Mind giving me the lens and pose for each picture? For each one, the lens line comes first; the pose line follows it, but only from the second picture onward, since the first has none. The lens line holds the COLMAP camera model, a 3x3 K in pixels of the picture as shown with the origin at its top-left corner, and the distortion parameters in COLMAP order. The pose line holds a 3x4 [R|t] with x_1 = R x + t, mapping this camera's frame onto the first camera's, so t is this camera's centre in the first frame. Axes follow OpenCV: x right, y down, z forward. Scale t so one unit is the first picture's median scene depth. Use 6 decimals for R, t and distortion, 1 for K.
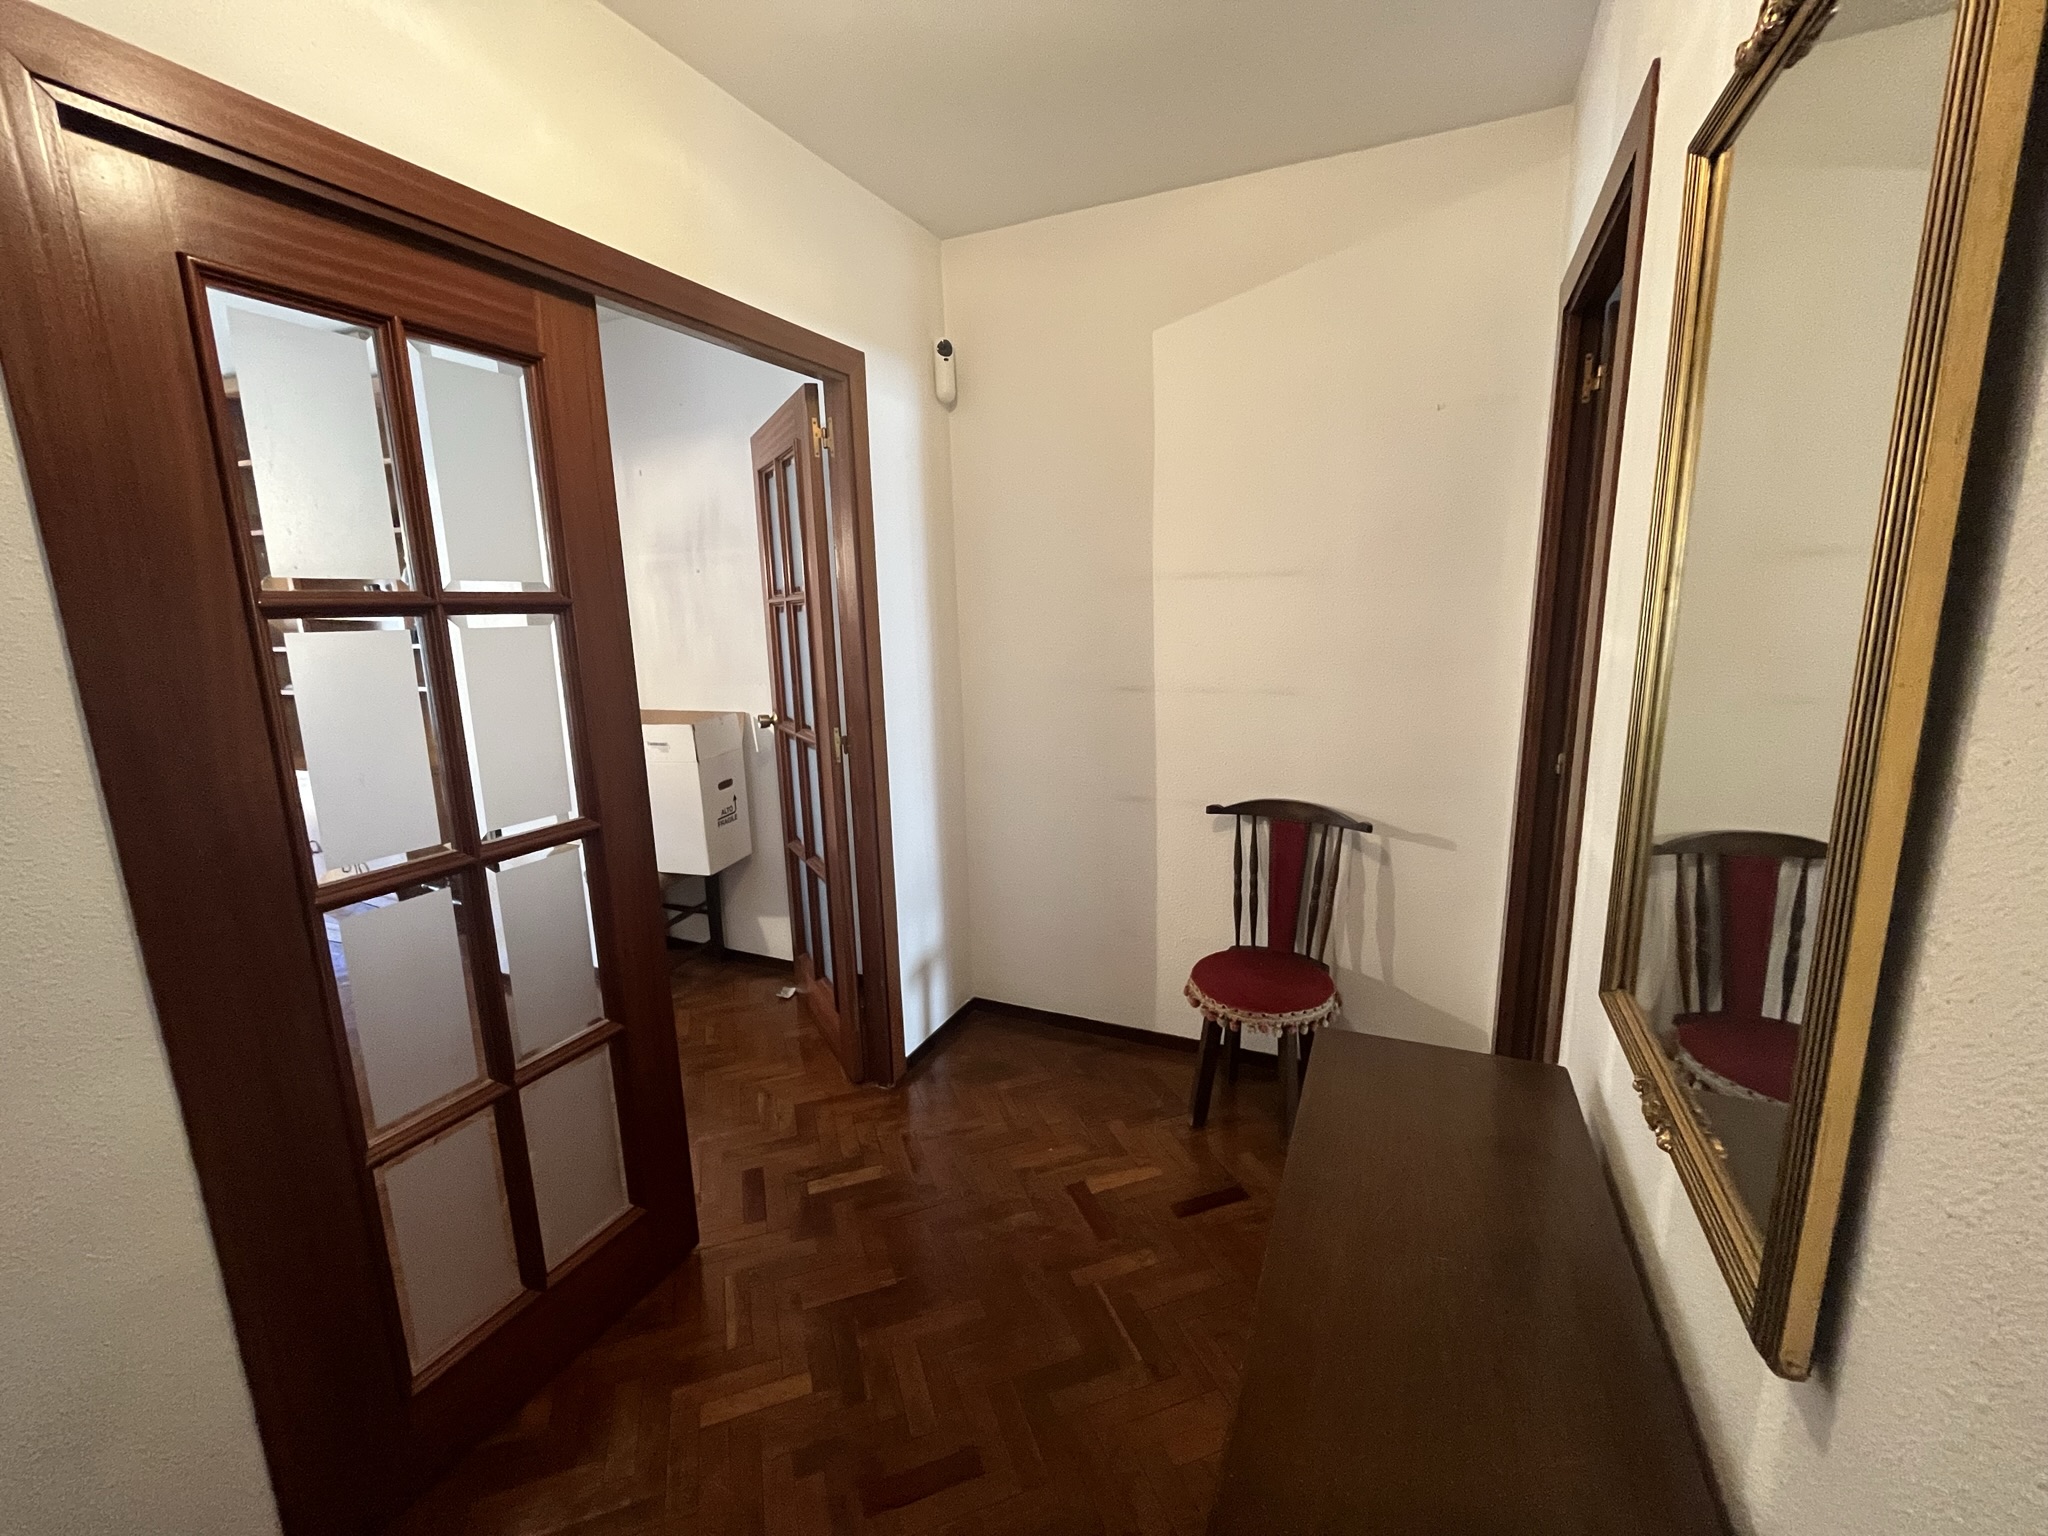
lens RADIAL K [[836.4, 0, 1019.8], [0, 836.4, 766.6], [0, 0, 1]] dist [-0.001983, -0.000825]
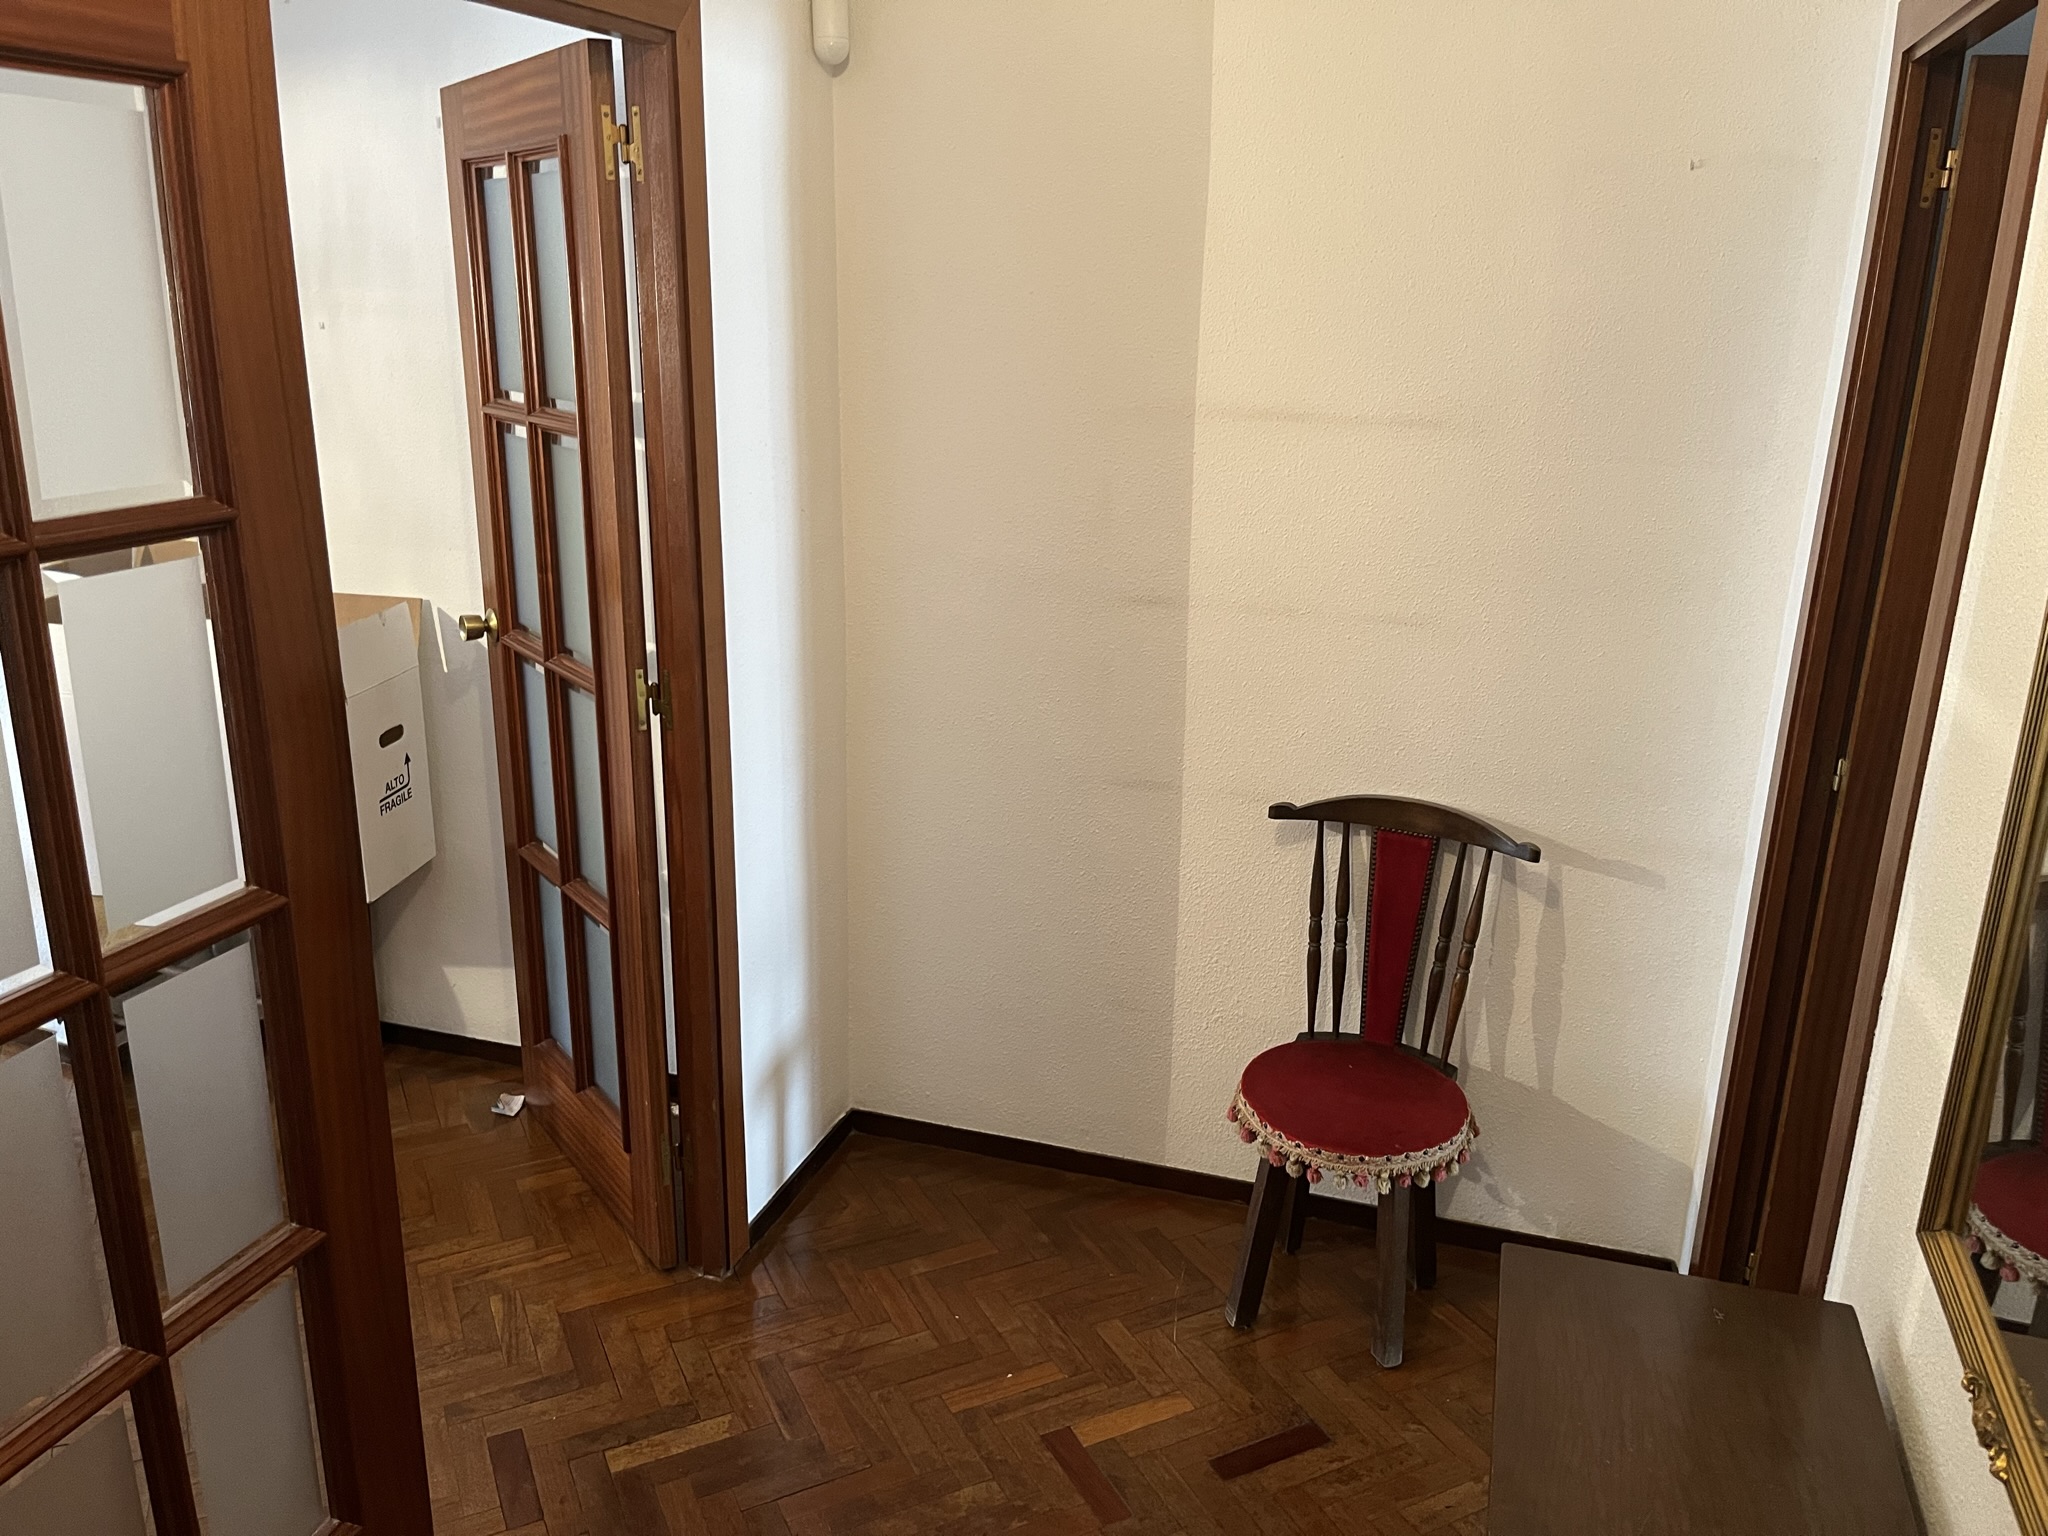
lens RADIAL K [[1561.6, 0, 1029.1], [0, 1561.6, 750.3], [0, 0, 1]] dist [0.042729, -0.083353]
pose [[0.991027, 0.008909, 0.133363, -0.099464], [-0.022497, 0.994660, 0.100727, -0.103914], [-0.131753, -0.102823, 0.985935, -0.075722]]
